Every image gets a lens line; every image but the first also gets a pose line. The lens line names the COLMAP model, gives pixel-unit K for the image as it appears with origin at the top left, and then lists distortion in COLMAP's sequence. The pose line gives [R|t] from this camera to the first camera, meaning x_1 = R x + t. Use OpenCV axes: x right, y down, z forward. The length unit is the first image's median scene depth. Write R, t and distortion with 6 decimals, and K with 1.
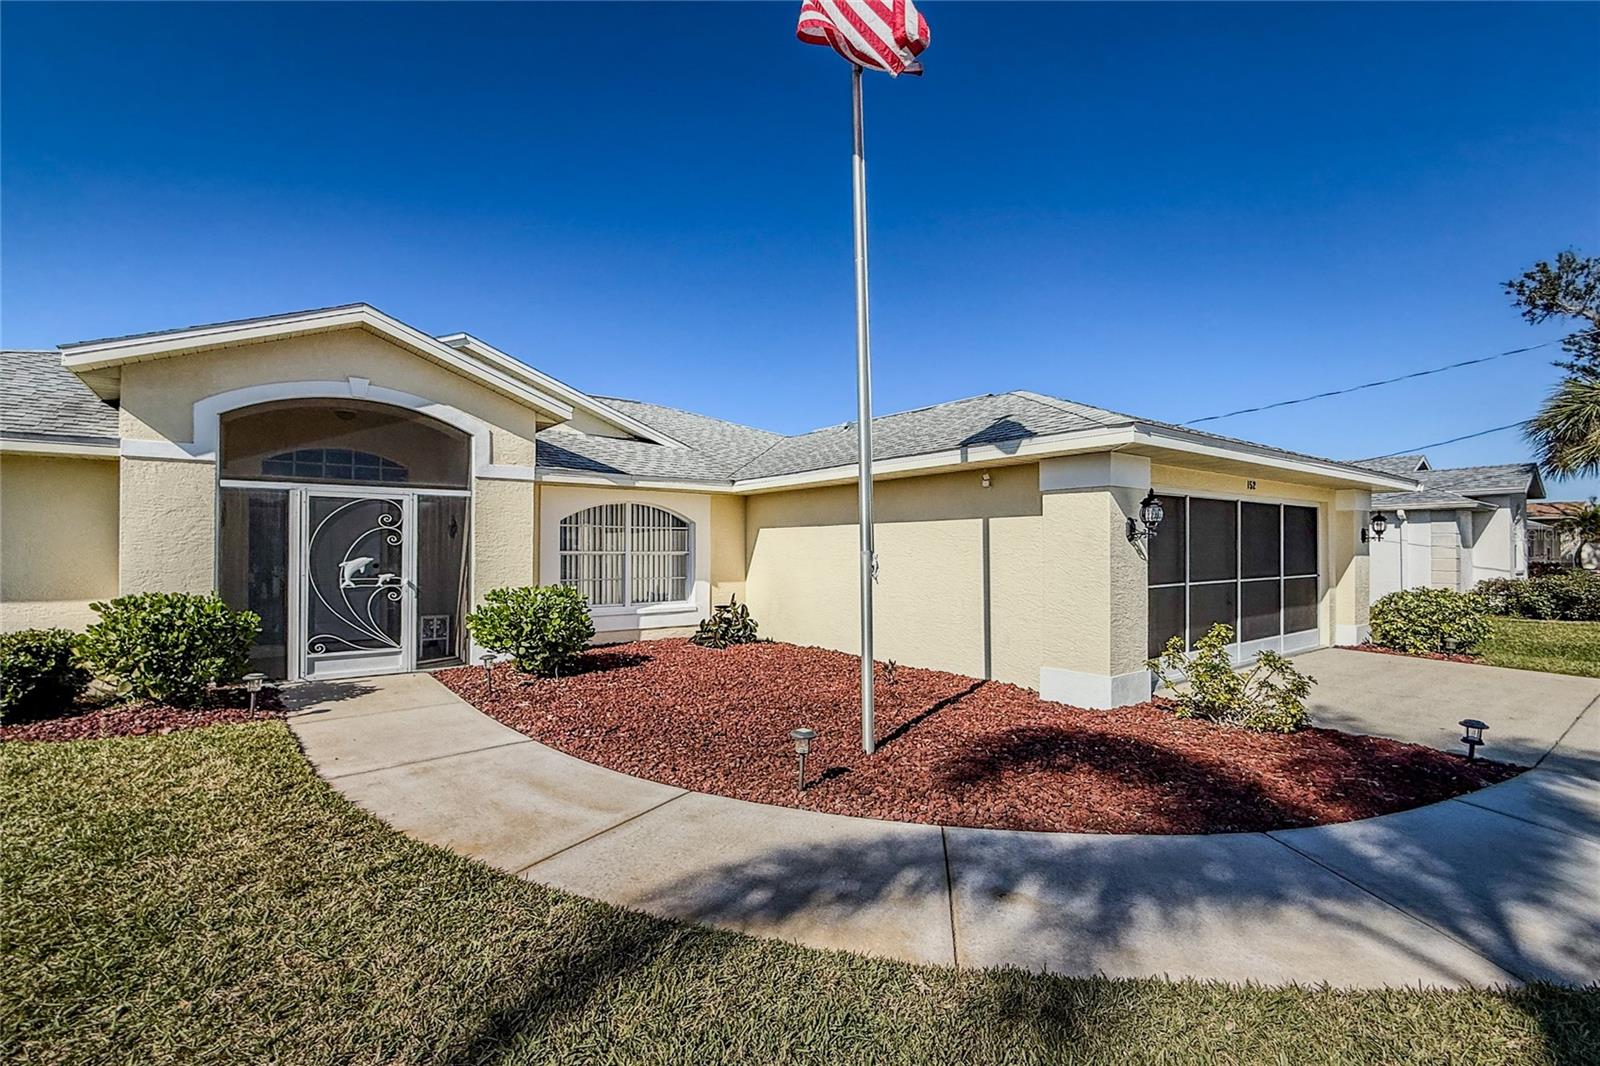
lens RADIAL K [[726.3, 0, 800.0], [0, 726.3, 533.0], [0, 0, 1]] dist [0.000782, 0.000563]
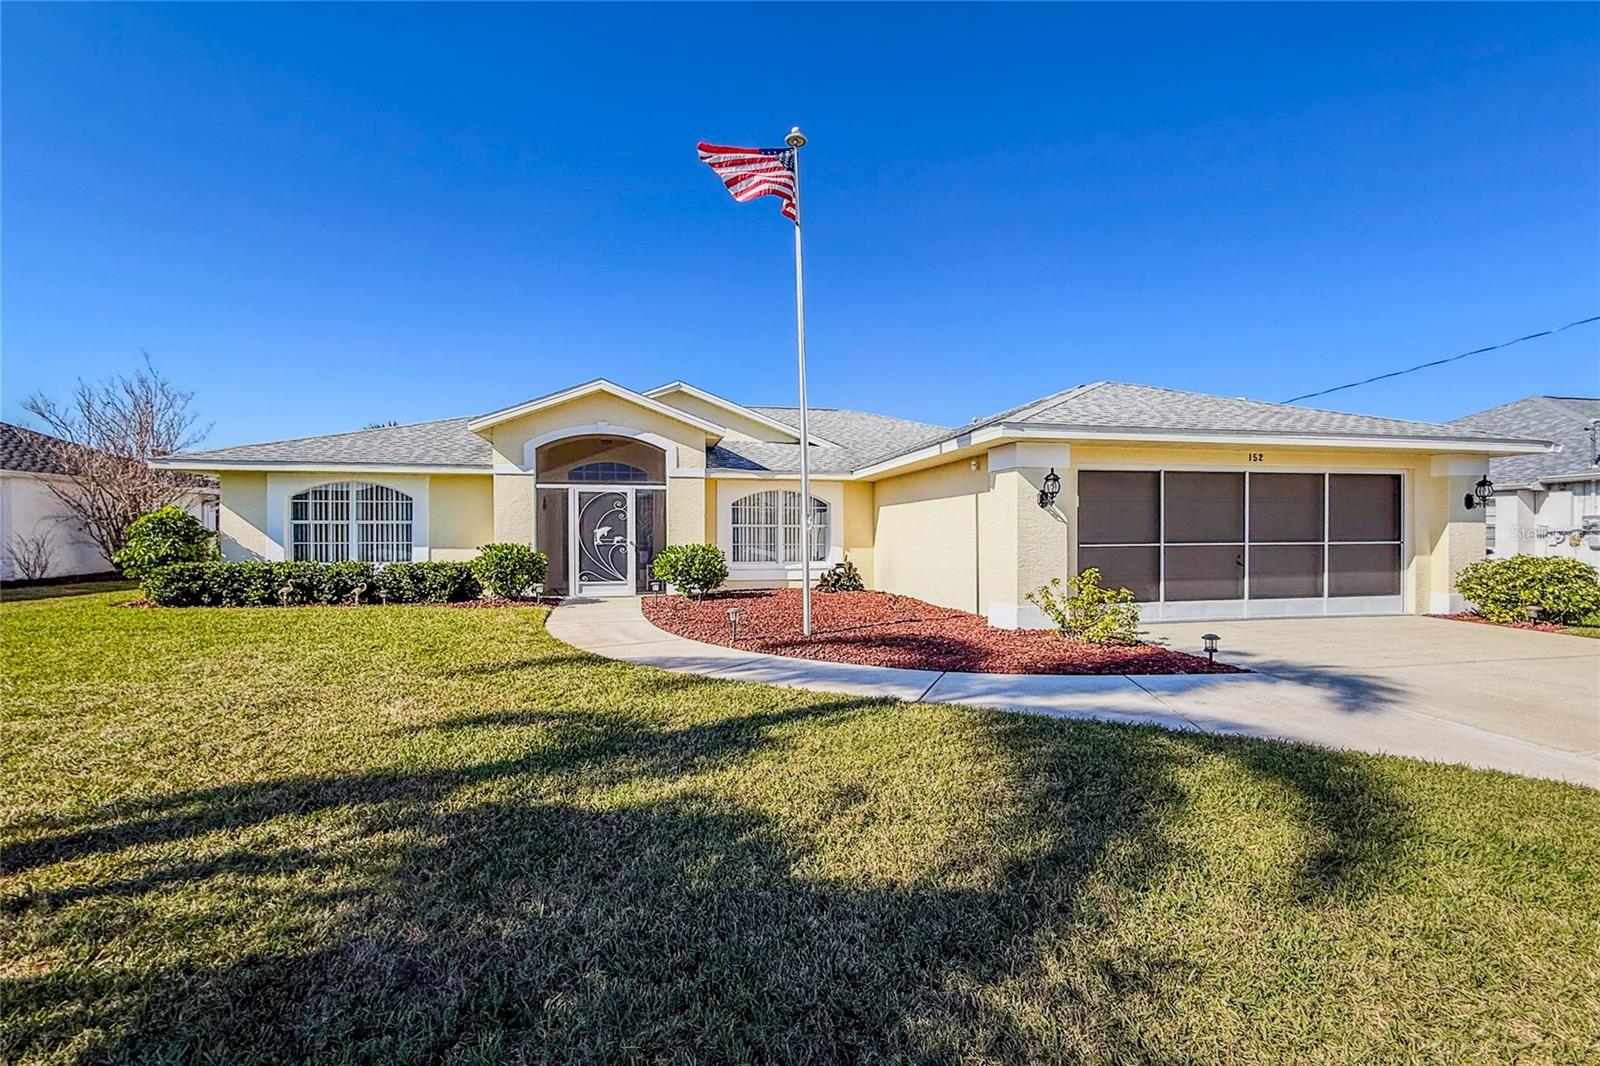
lens RADIAL K [[726.3, 0, 800.0], [0, 726.3, 533.0], [0, 0, 1]] dist [0.000782, 0.000563]
pose [[0.905934, -0.004306, -0.423397, 0.515135], [0.011792, 0.999817, 0.015062, 0.027078], [0.423254, -0.018638, 0.905819, -0.338512]]
